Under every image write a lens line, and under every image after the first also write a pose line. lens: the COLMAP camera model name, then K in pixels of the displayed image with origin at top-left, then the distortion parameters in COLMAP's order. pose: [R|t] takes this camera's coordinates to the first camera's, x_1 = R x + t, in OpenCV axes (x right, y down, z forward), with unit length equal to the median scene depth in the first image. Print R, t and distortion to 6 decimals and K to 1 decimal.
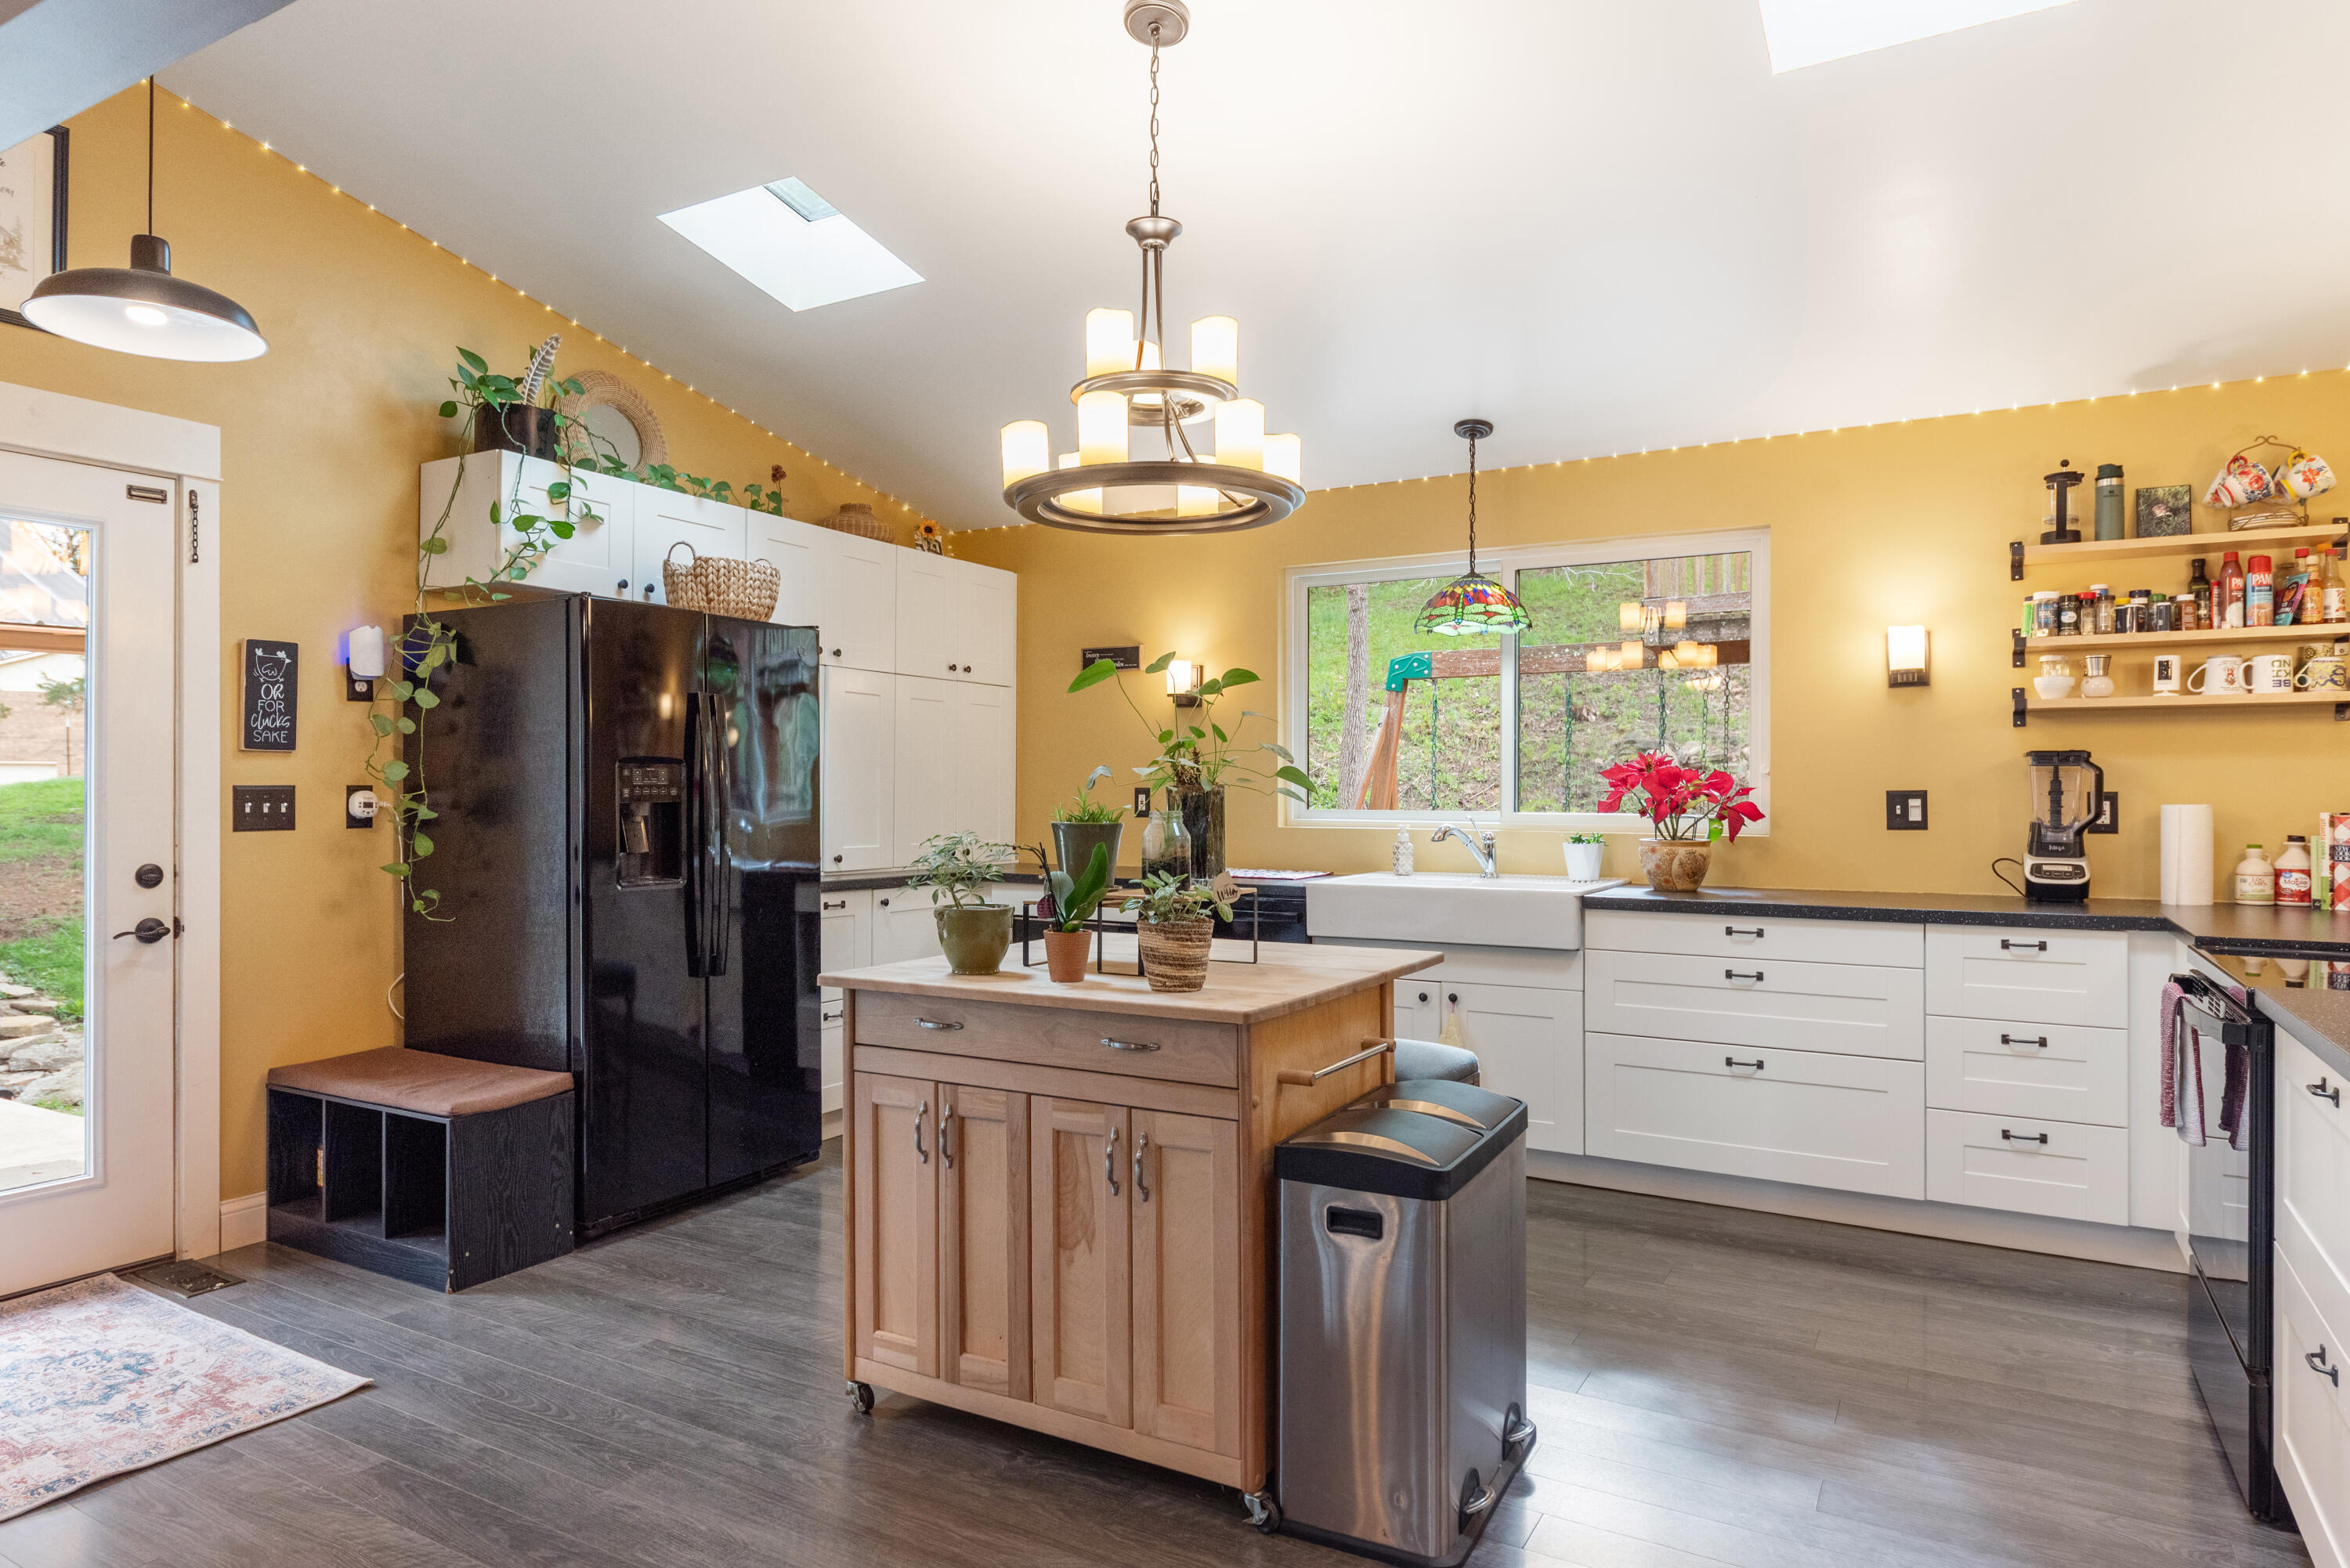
lens RADIAL K [[1372.2, 0, 1176.0], [0, 1372.2, 789.4], [0, 0, 1]] dist [0.008507, -0.001550]
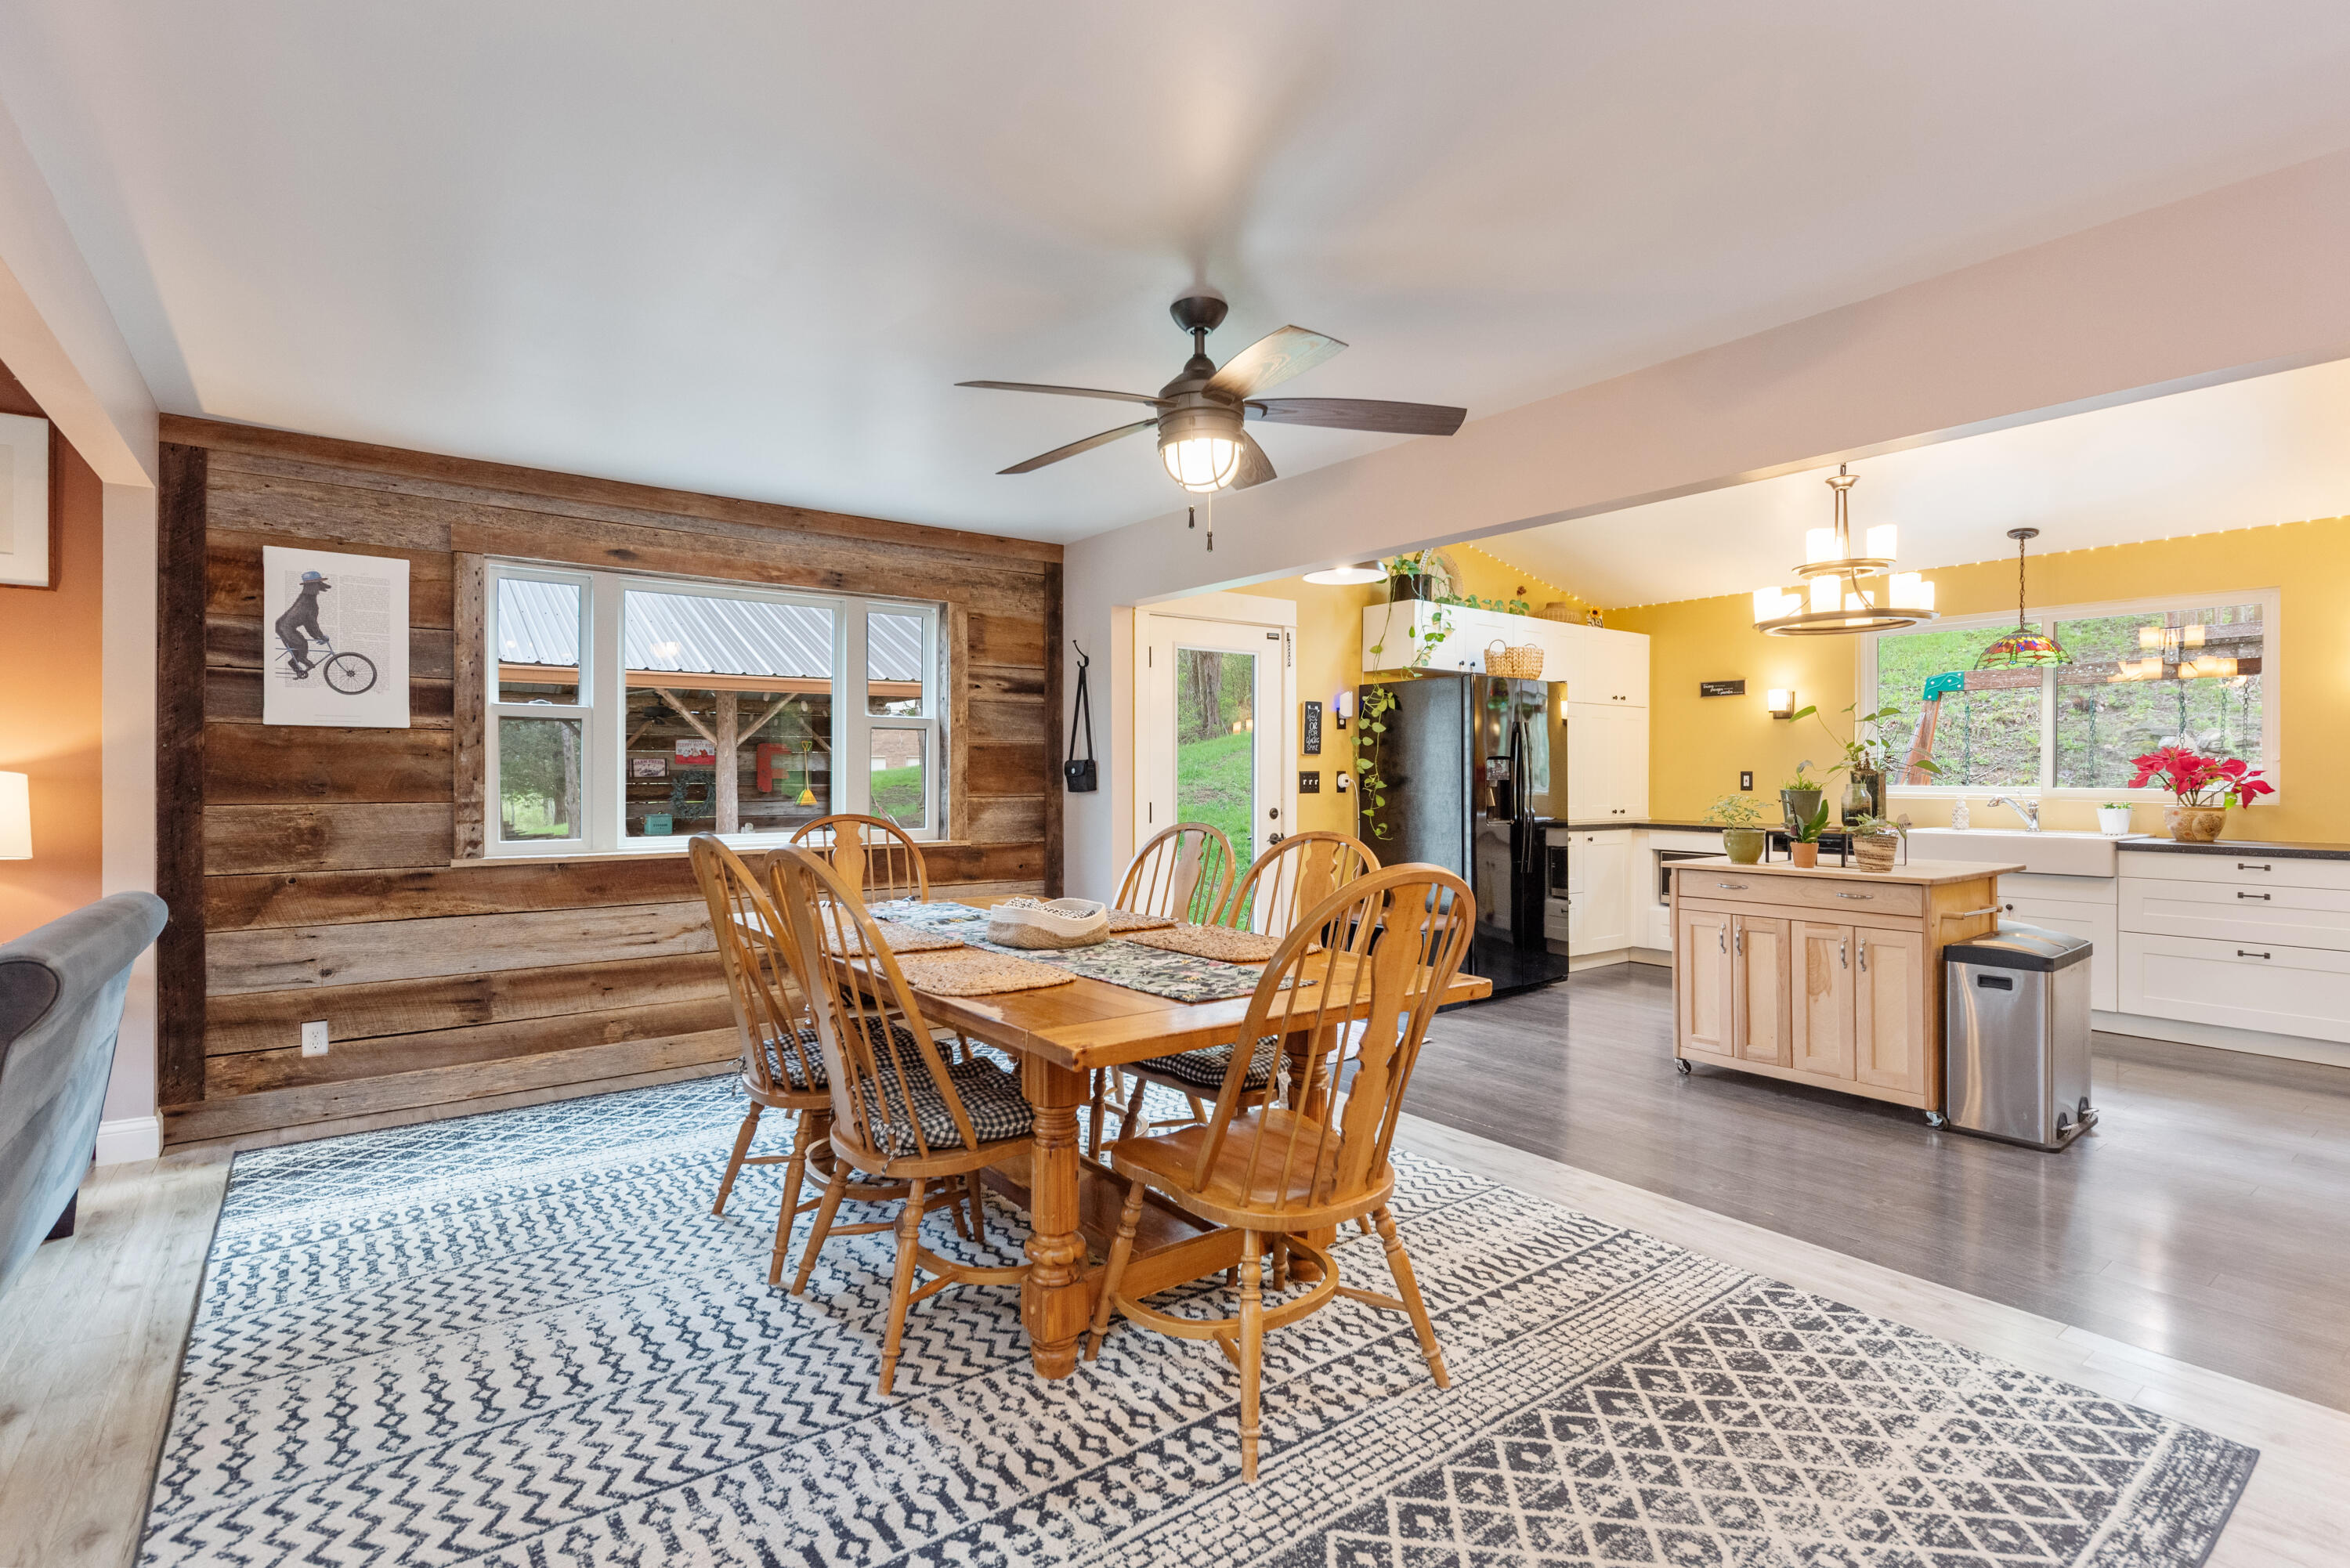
lens RADIAL K [[1083.4, 0, 1154.6], [0, 1083.4, 776.3], [0, 0, 1]] dist [0.004112, -0.004297]
pose [[0.914945, 0.000127, -0.403579, -0.204813], [0.001616, 0.999991, 0.003977, -0.002191], [0.403576, -0.004290, 0.914936, -0.558111]]
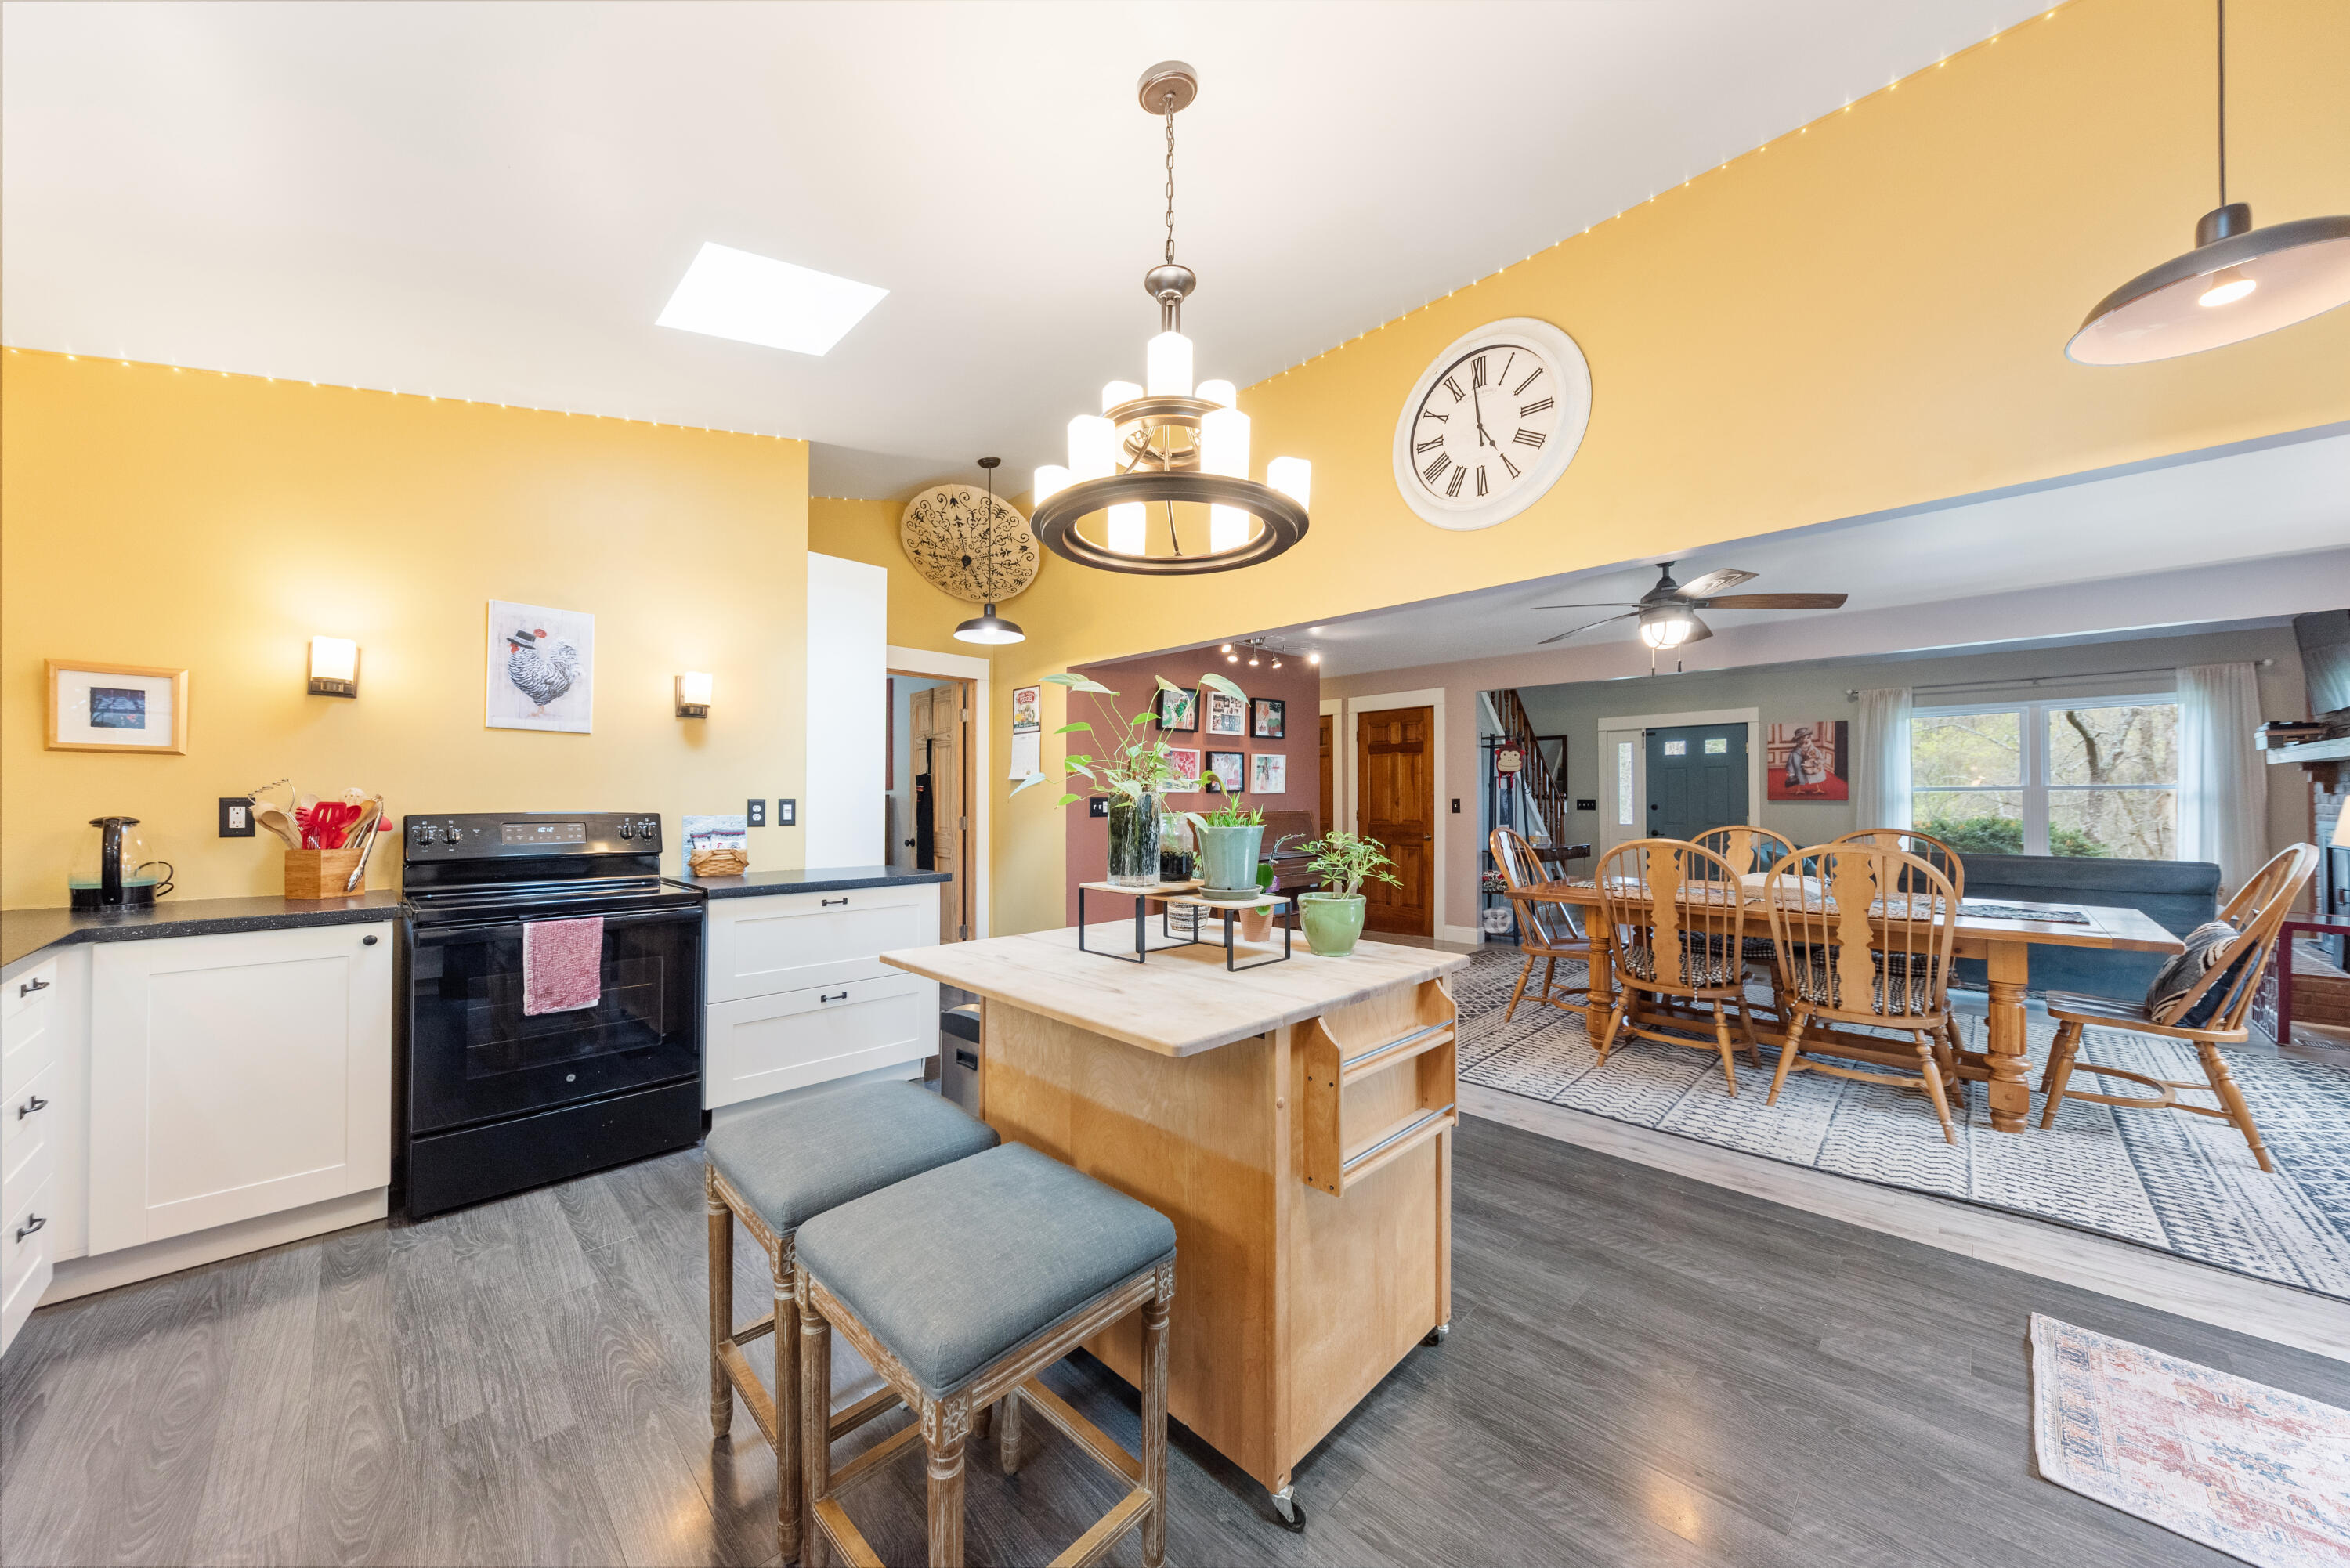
lens RADIAL K [[806.9, 0, 1154.0], [0, 806.9, 793.8], [0, 0, 1]] dist [0.001793, 0.000101]
pose [[-0.963898, 0.006117, 0.266201, -0.115629], [0.002700, 0.999909, -0.013201, -0.000517], [-0.266257, -0.012006, -0.963827, 1.092580]]
